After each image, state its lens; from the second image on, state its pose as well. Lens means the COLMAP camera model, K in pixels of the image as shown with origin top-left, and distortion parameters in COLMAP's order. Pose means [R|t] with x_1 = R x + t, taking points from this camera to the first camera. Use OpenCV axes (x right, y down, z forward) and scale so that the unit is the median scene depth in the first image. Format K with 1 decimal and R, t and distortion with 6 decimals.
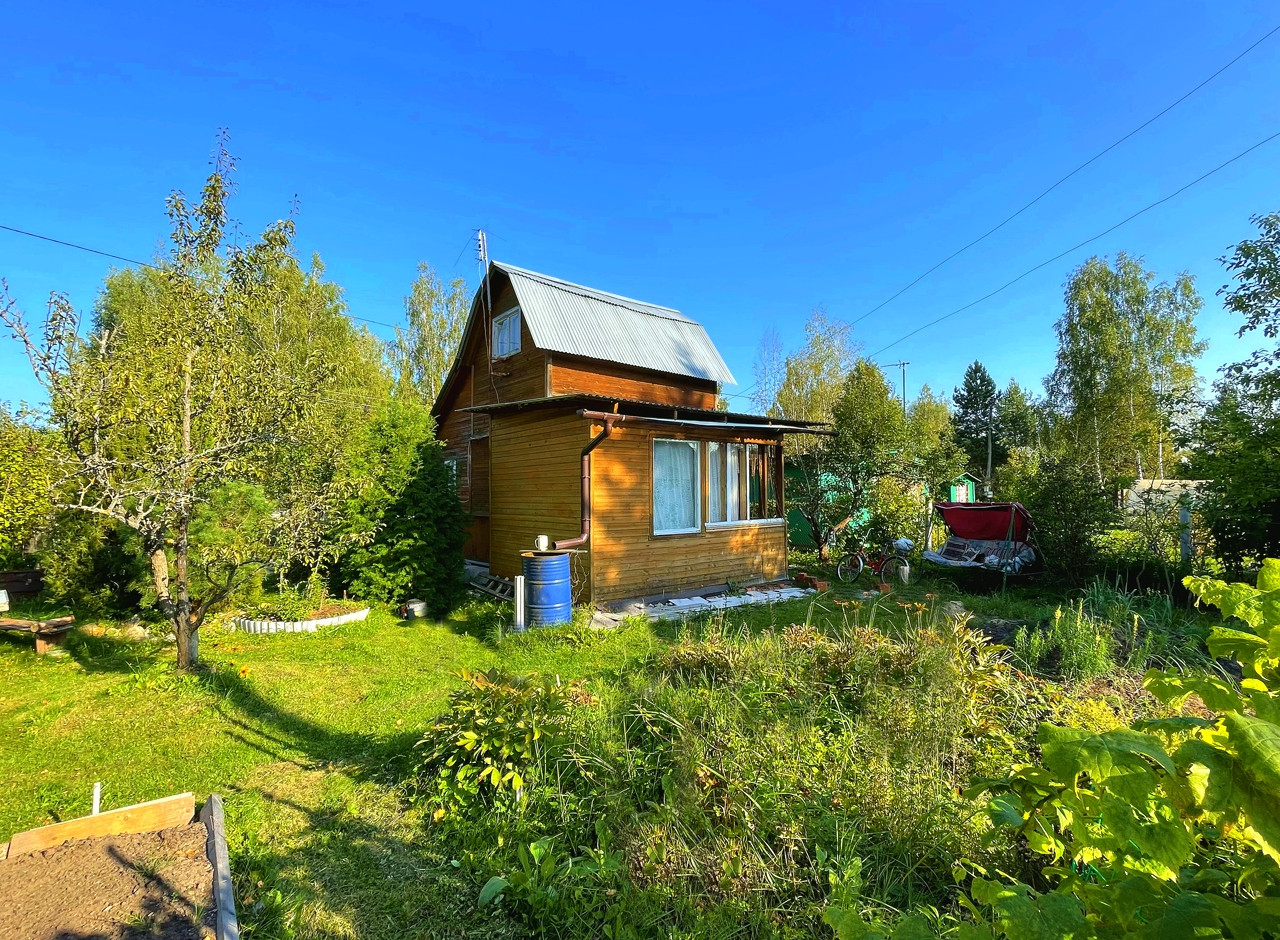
lens RADIAL K [[586.2, 0, 639.3], [0, 586.2, 489.0], [0, 0, 1]] dist [-0.000820, -0.000354]
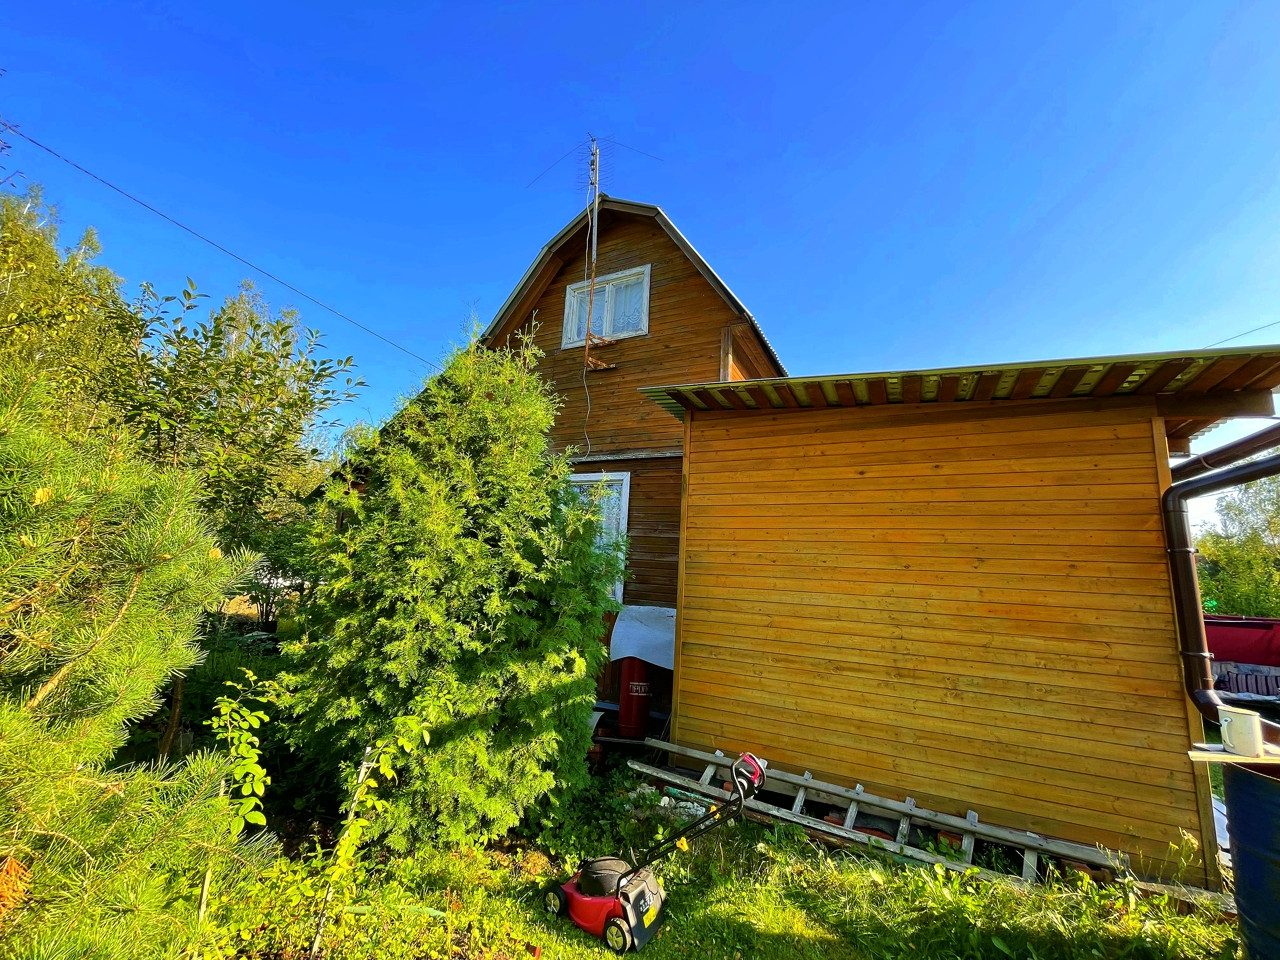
lens RADIAL K [[523.9, 0, 637.0], [0, 523.9, 477.4], [0, 0, 1]] dist [0.000682, 0.000379]
pose [[0.919439, 0.126239, 0.372418, -0.479599], [-0.061944, 0.981741, -0.179854, 0.016299], [-0.388323, 0.142296, 0.910471, 0.628566]]
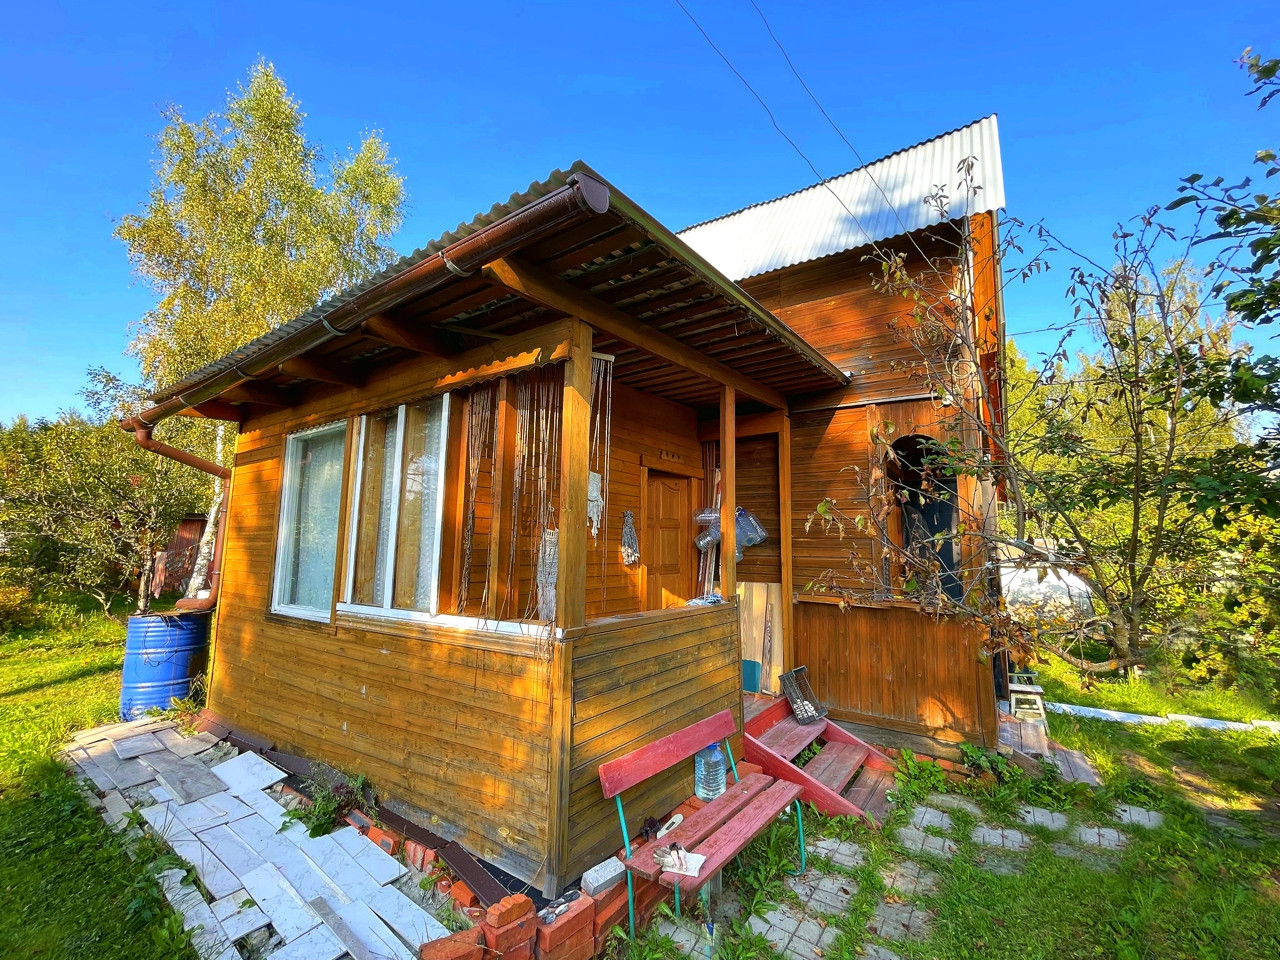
lens RADIAL K [[523.9, 0, 637.0], [0, 523.9, 477.4], [0, 0, 1]] dist [0.000682, 0.000379]
pose [[0.270393, -0.123158, -0.954840, 0.515144], [-0.006706, 0.991519, -0.129788, 0.014104], [0.962727, 0.041497, 0.267274, 1.031793]]
